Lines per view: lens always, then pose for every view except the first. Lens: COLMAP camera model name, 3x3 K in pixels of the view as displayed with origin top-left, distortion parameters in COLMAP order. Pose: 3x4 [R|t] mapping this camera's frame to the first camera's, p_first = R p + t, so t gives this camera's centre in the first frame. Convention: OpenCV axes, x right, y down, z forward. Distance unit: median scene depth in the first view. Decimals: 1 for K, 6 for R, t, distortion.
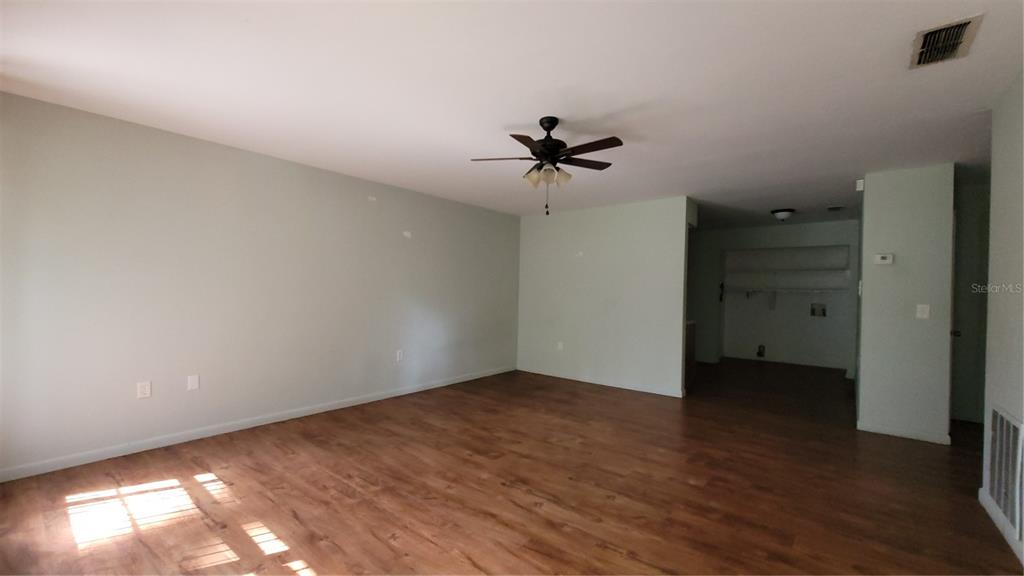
lens RADIAL K [[414.5, 0, 516.2], [0, 414.5, 285.4], [0, 0, 1]] dist [-0.002033, -0.000056]
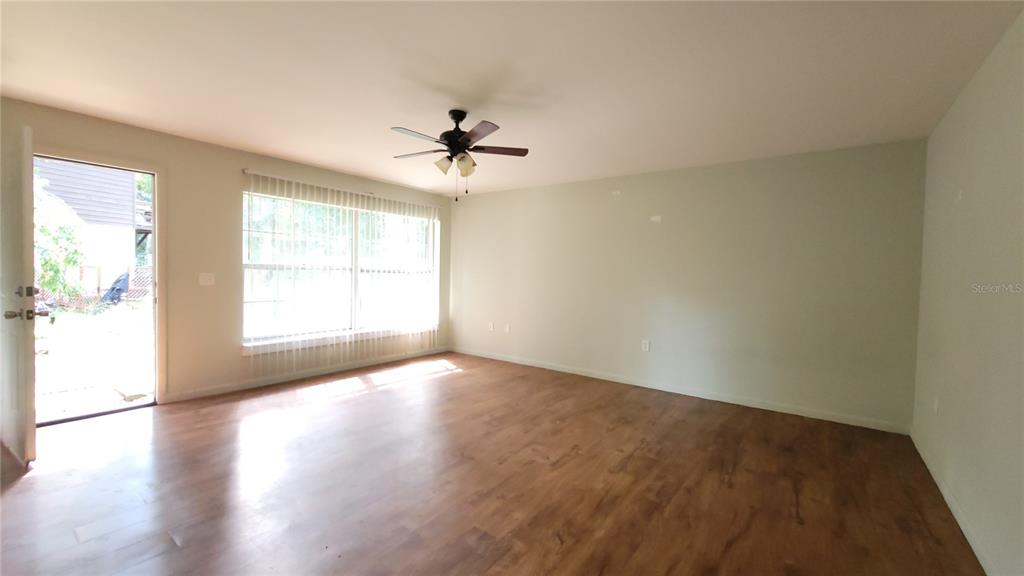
lens RADIAL K [[414.5, 0, 516.3], [0, 414.5, 287.3], [0, 0, 1]] dist [-0.002033, -0.000056]
pose [[0.042808, 0.014896, -0.998972, 0.784514], [-0.018161, 0.999735, 0.014129, 0.028133], [0.998918, 0.017537, 0.043068, 0.767812]]
